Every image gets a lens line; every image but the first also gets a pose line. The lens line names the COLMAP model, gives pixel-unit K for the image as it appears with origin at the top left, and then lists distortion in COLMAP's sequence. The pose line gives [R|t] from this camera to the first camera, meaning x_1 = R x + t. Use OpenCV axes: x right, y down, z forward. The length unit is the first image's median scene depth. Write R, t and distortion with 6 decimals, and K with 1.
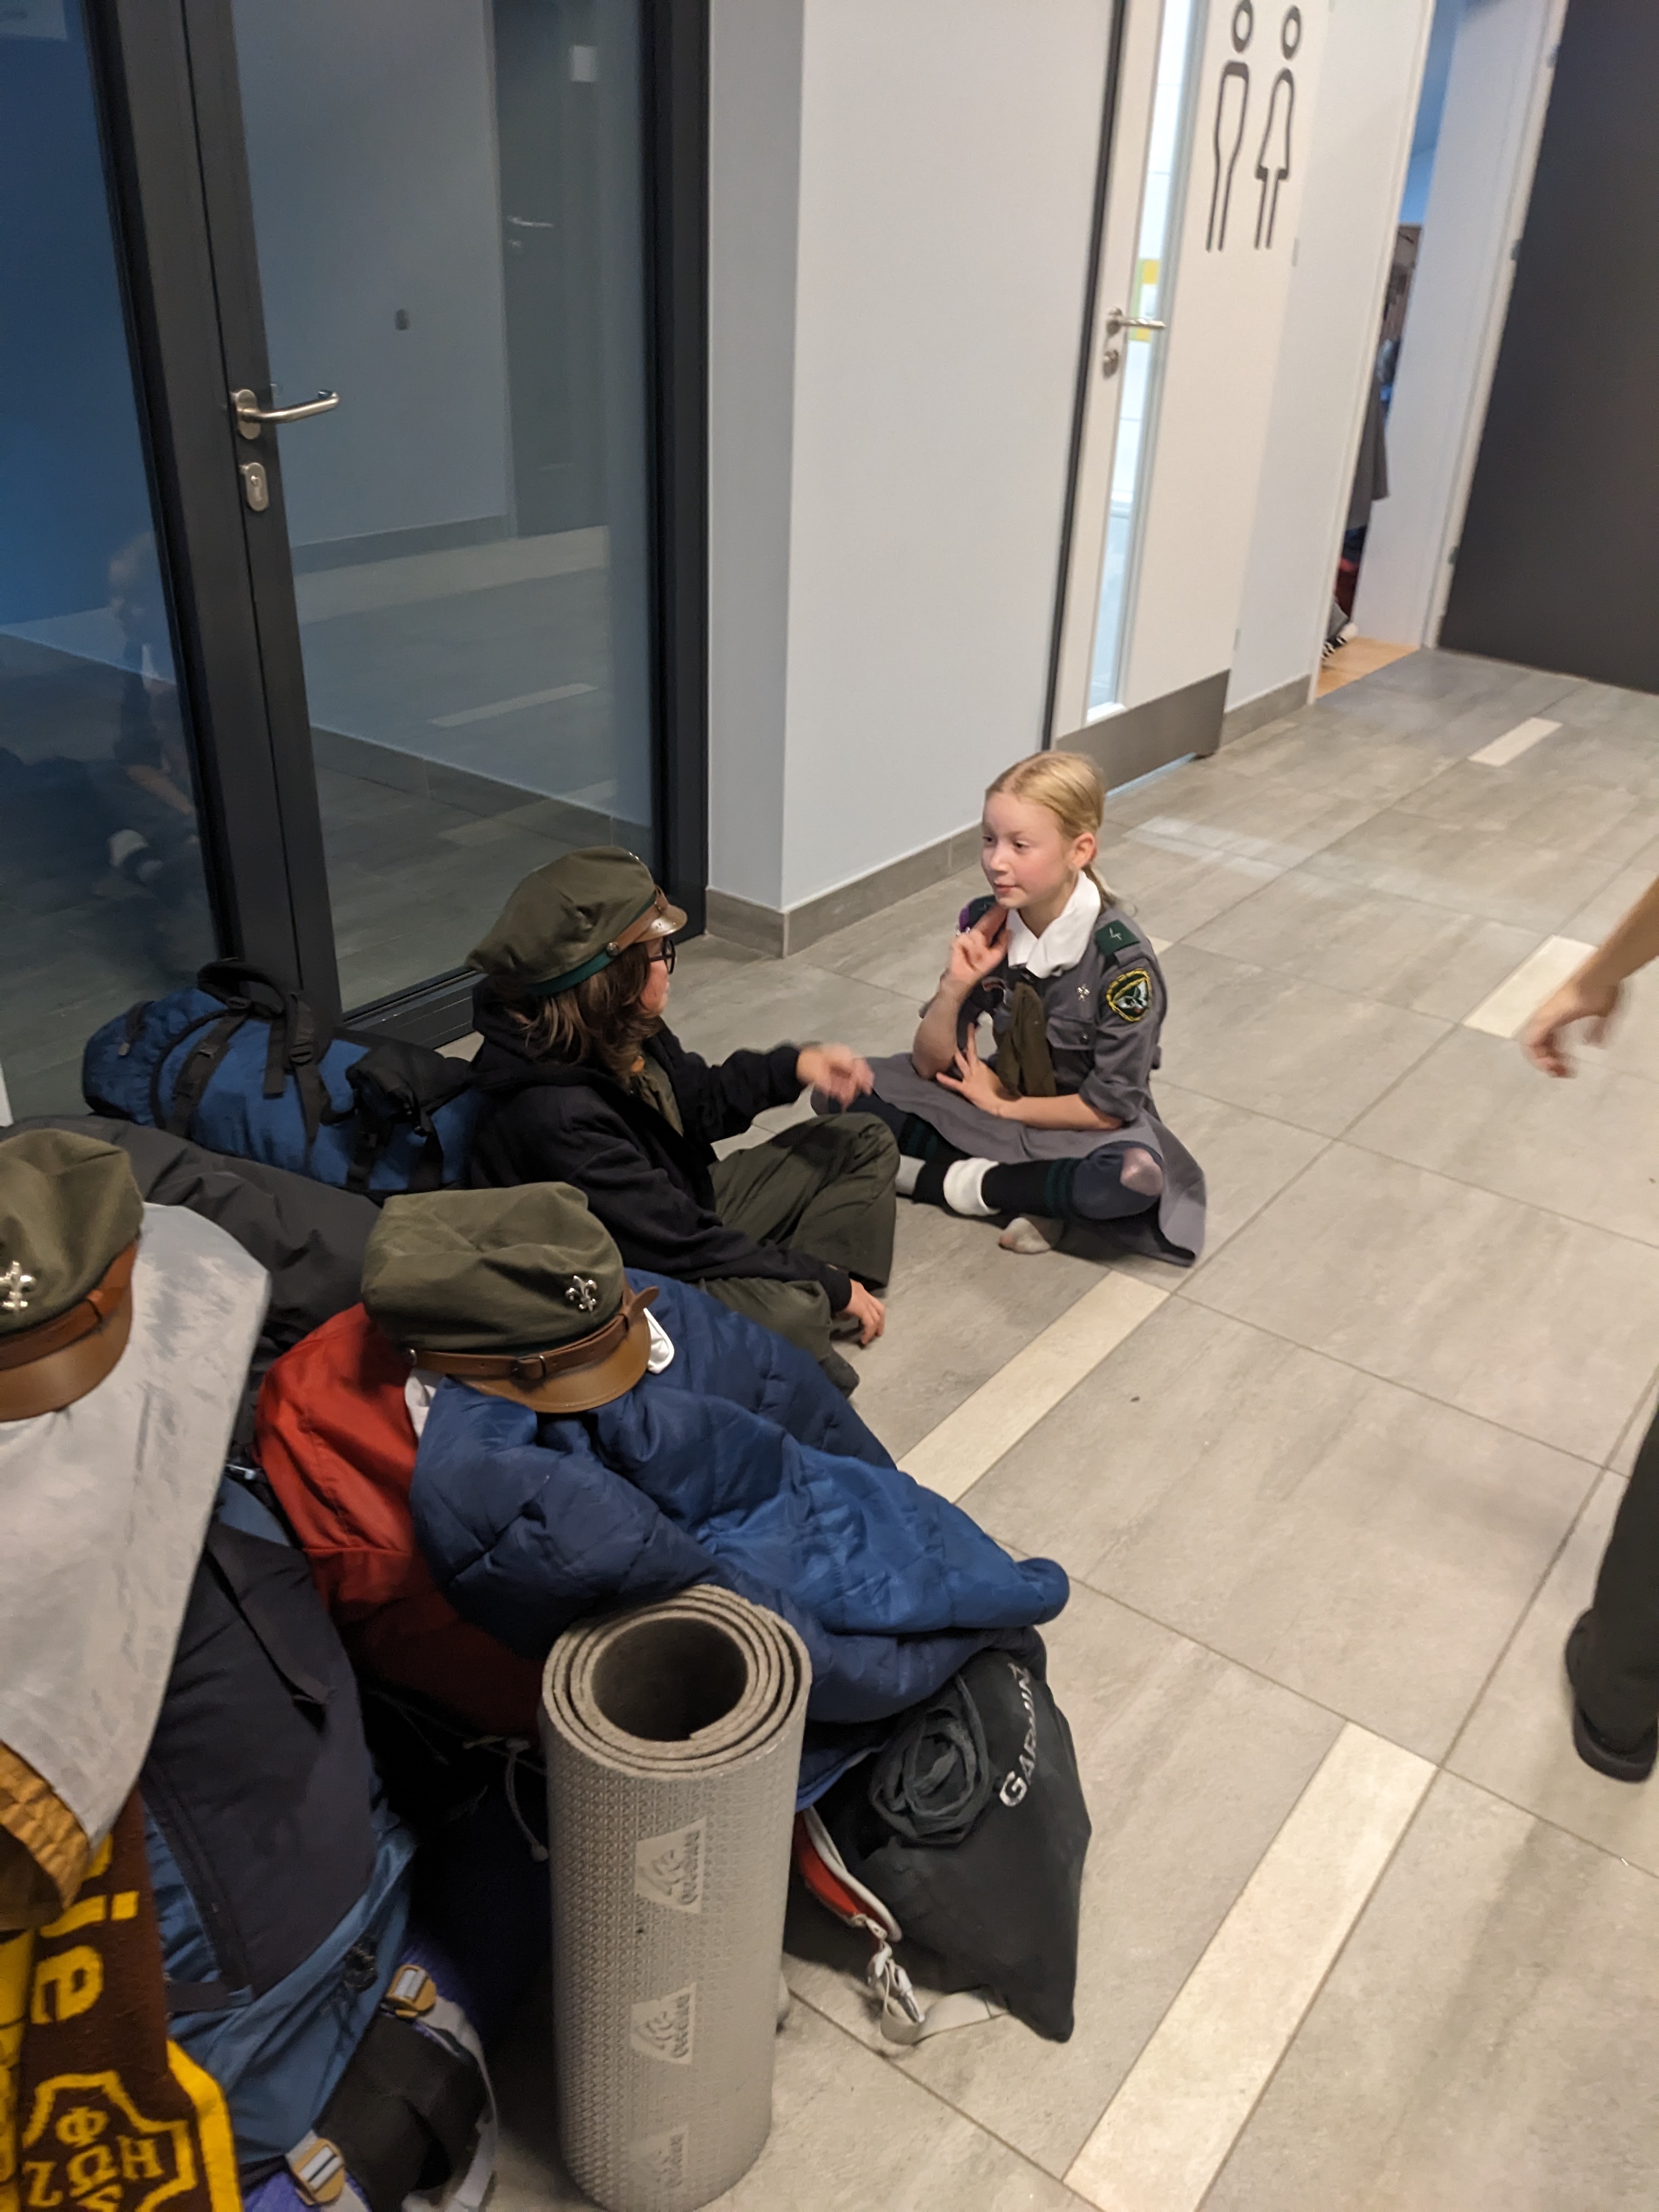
lens RADIAL K [[1738.0, 0, 829.5], [0, 1738.0, 1106.0], [0, 0, 1]] dist [-0.006318, -0.007152]
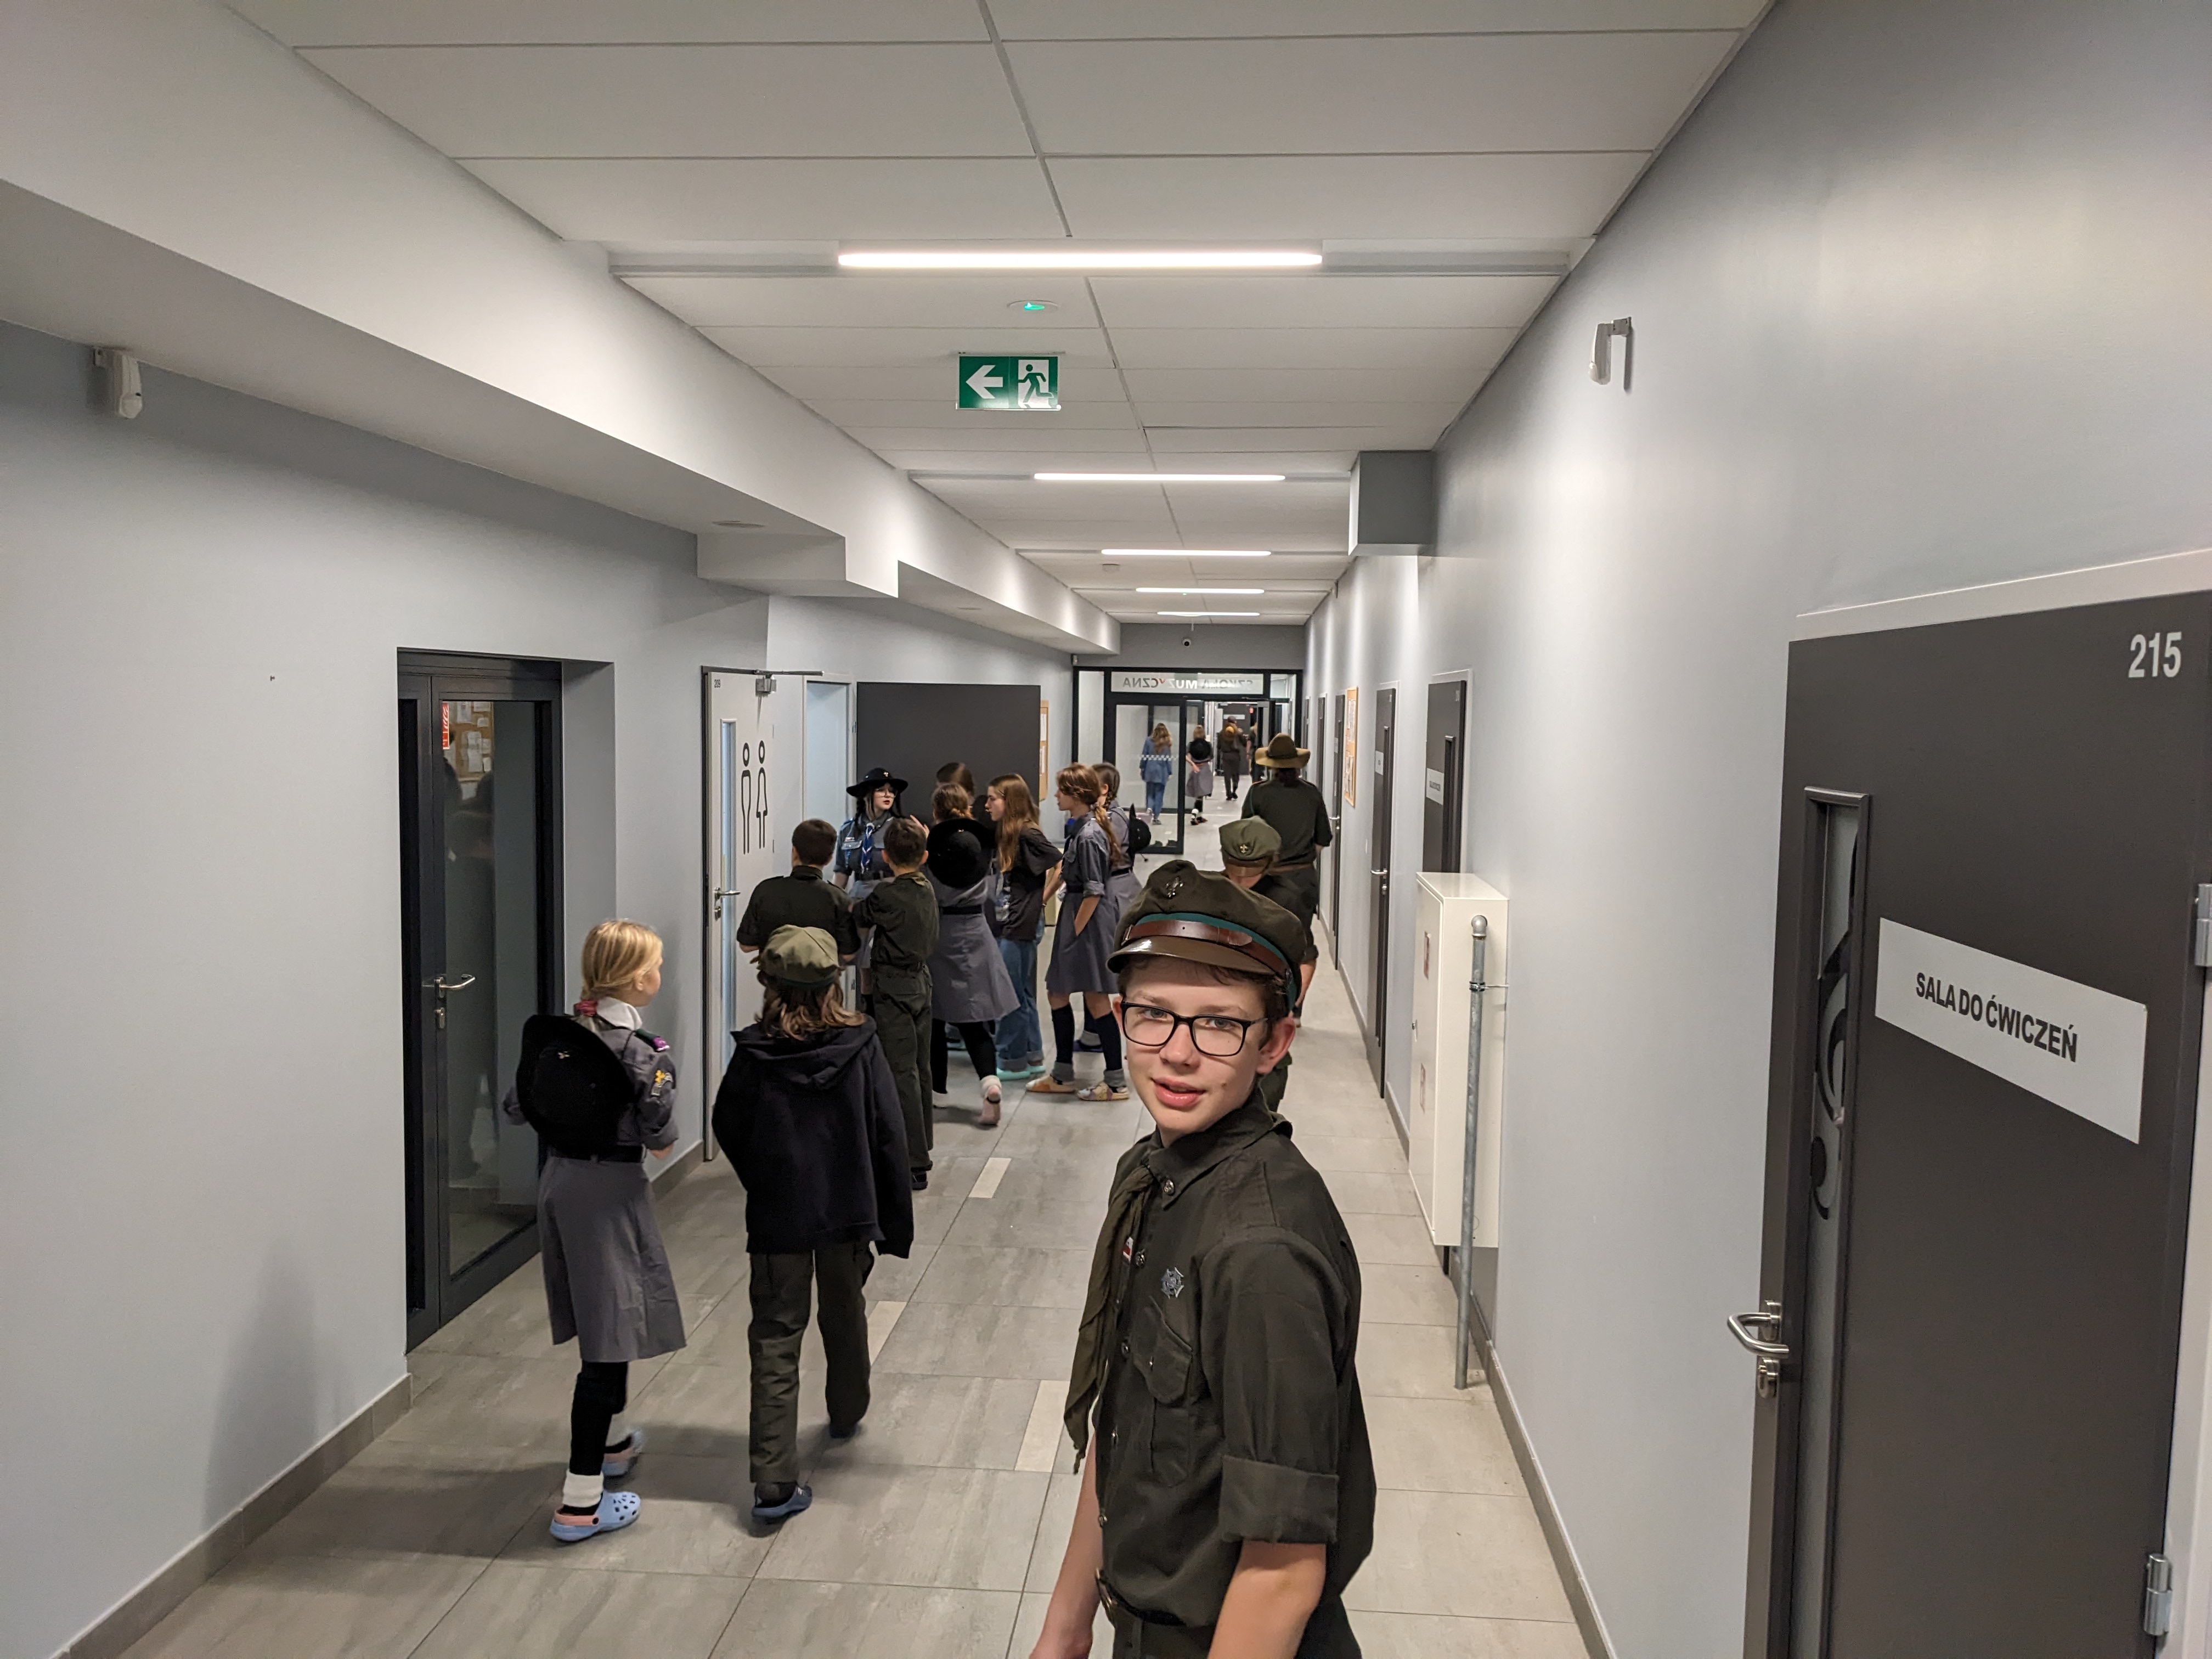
lens RADIAL K [[1738.0, 0, 1106.0], [0, 1738.0, 829.5], [0, 0, 1]] dist [-0.006318, -0.007152]
pose [[0.842061, -0.065834, 0.535349, -0.522504], [0.273522, 0.907561, -0.318621, 0.235349], [-0.464886, 0.414728, 0.782229, -0.792273]]
